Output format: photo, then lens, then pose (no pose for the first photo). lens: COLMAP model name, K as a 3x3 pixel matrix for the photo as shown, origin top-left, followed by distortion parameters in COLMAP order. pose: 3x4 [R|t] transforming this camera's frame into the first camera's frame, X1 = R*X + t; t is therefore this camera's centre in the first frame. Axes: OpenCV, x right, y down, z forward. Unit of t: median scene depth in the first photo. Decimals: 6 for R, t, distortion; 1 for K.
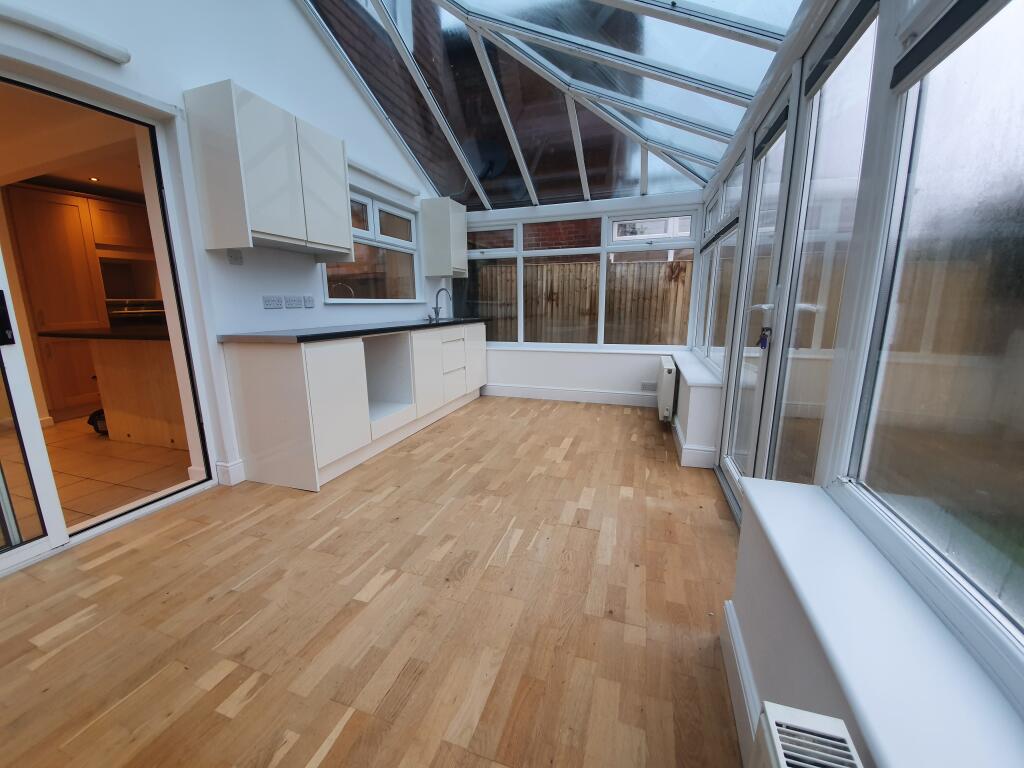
lens RADIAL K [[409.5, 0, 505.5], [0, 409.5, 382.5], [0, 0, 1]] dist [-0.001923, -0.001999]
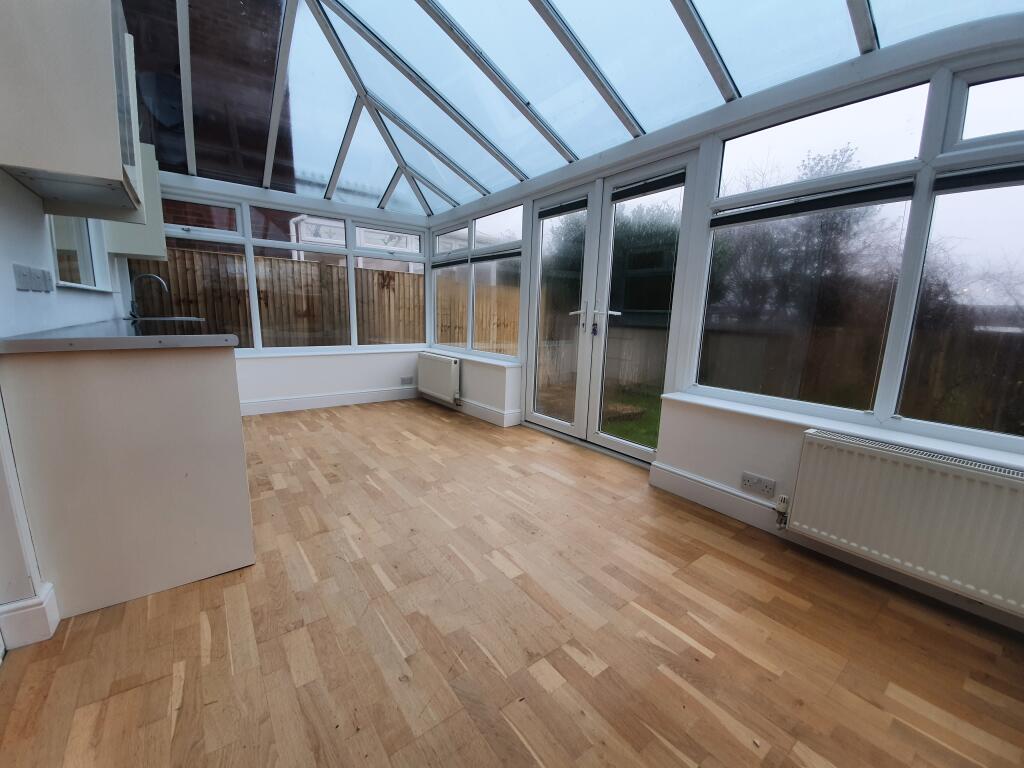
lens RADIAL K [[409.5, 0, 504.6], [0, 409.5, 384.2], [0, 0, 1]] dist [-0.001923, -0.001999]
pose [[0.555893, -0.115711, 0.823161, -0.661053], [0.125867, 0.990563, 0.054242, -0.012426], [-0.821669, 0.073456, 0.565212, 0.217138]]
